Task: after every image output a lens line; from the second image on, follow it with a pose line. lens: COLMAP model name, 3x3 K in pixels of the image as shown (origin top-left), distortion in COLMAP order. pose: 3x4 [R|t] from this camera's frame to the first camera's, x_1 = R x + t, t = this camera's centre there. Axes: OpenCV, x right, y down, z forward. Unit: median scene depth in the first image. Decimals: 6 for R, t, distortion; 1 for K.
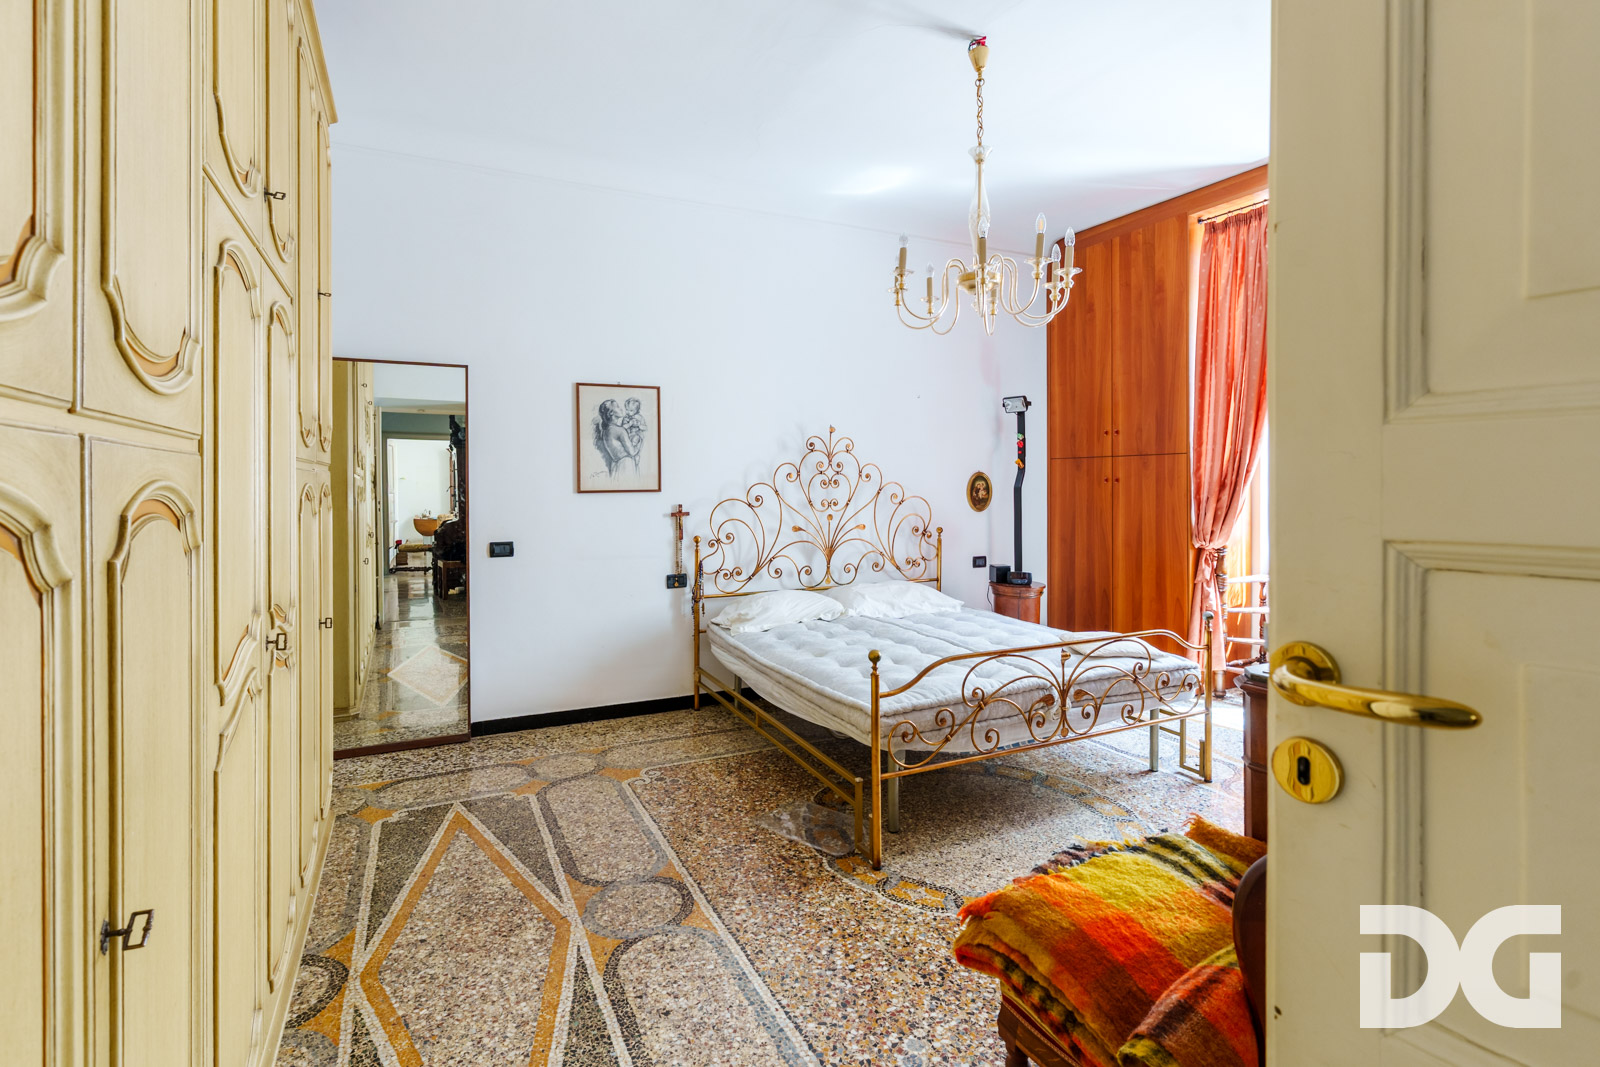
lens RADIAL K [[772.5, 0, 827.6], [0, 772.5, 488.5], [0, 0, 1]] dist [0.001218, 0.000617]
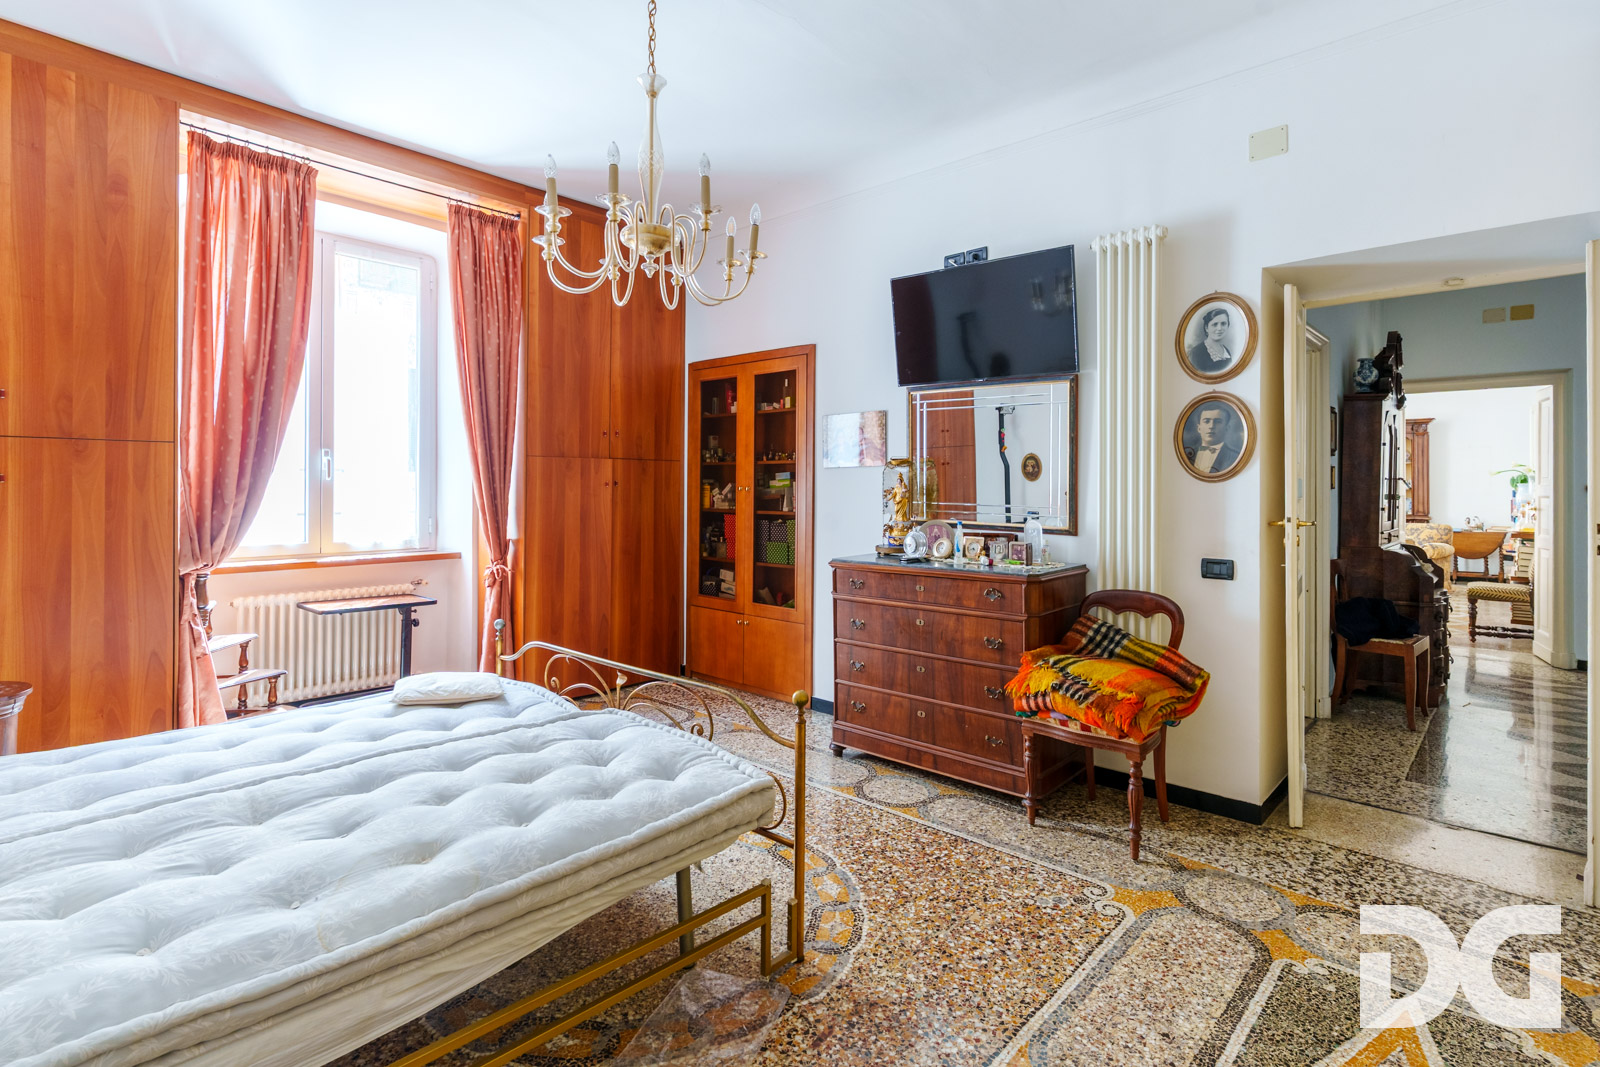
lens RADIAL K [[772.5, 0, 789.5], [0, 772.5, 485.9], [0, 0, 1]] dist [0.001218, 0.000617]
pose [[-0.318394, 0.002269, 0.947956, -0.783246], [0.001214, 0.999997, -0.001986, -0.007231], [-0.947958, 0.000518, -0.318396, 1.404411]]
